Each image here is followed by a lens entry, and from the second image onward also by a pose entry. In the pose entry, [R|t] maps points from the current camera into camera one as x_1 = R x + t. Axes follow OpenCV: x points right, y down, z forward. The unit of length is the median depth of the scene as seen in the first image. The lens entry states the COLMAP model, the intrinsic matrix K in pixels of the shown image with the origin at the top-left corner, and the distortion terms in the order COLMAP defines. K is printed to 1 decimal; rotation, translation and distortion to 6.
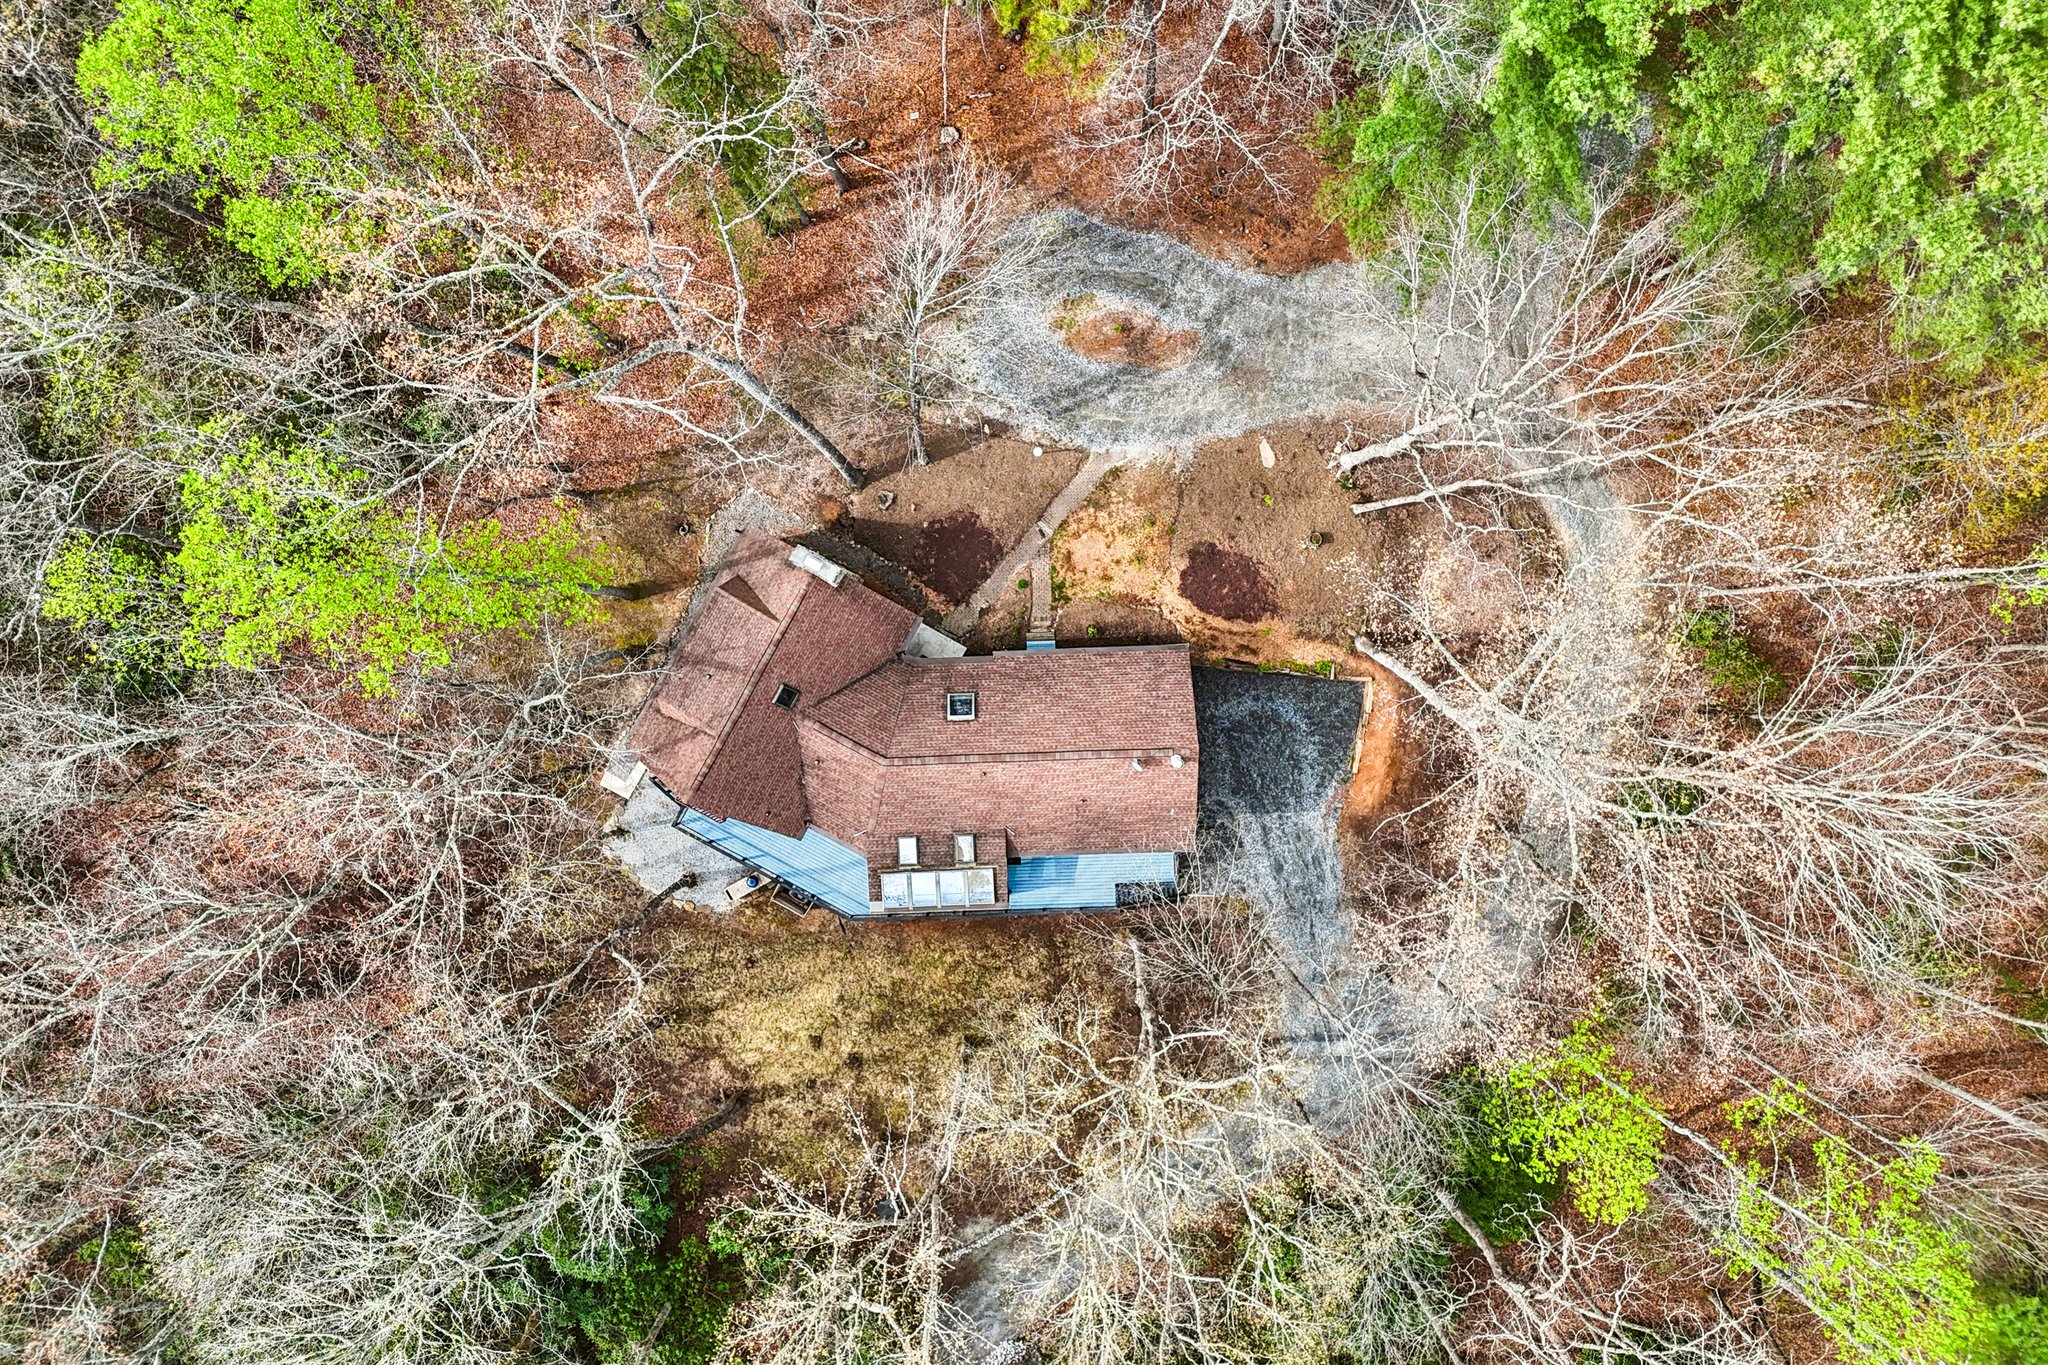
lens RADIAL K [[1543.8, 0, 1024.4], [0, 1543.8, 682.6], [0, 0, 1]] dist [0.054362, -0.007695]
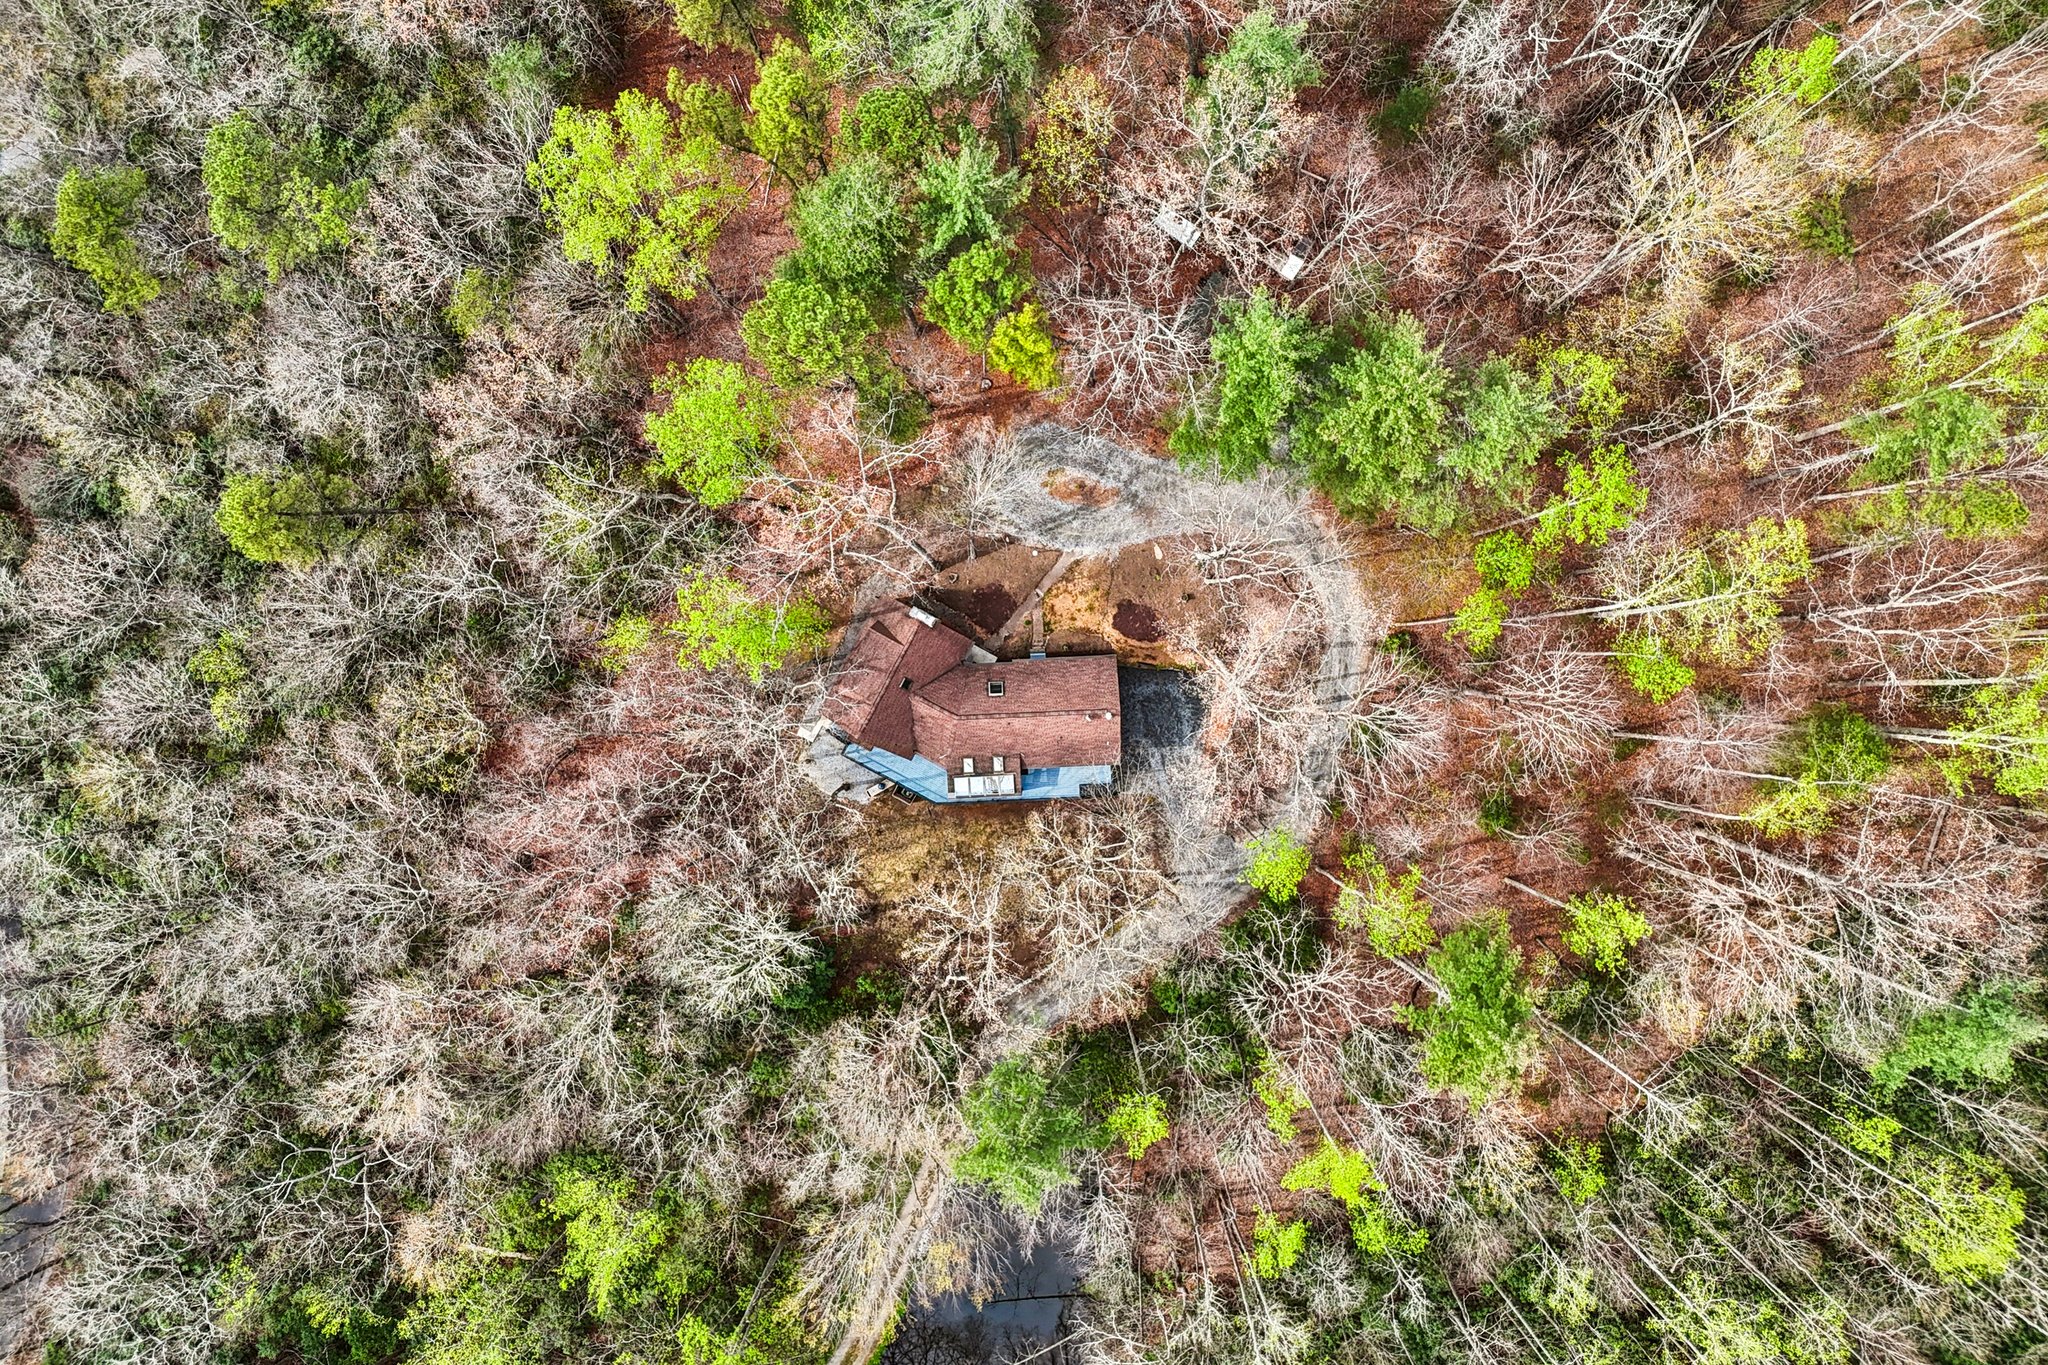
lens RADIAL K [[1543.8, 0, 1023.6], [0, 1543.8, 683.2], [0, 0, 1]] dist [0.054362, -0.007695]
pose [[0.999950, -0.009607, -0.002888, -0.001482], [0.009607, 0.999954, -0.000172, 0.008871], [0.002890, 0.000145, 0.999996, -0.859310]]
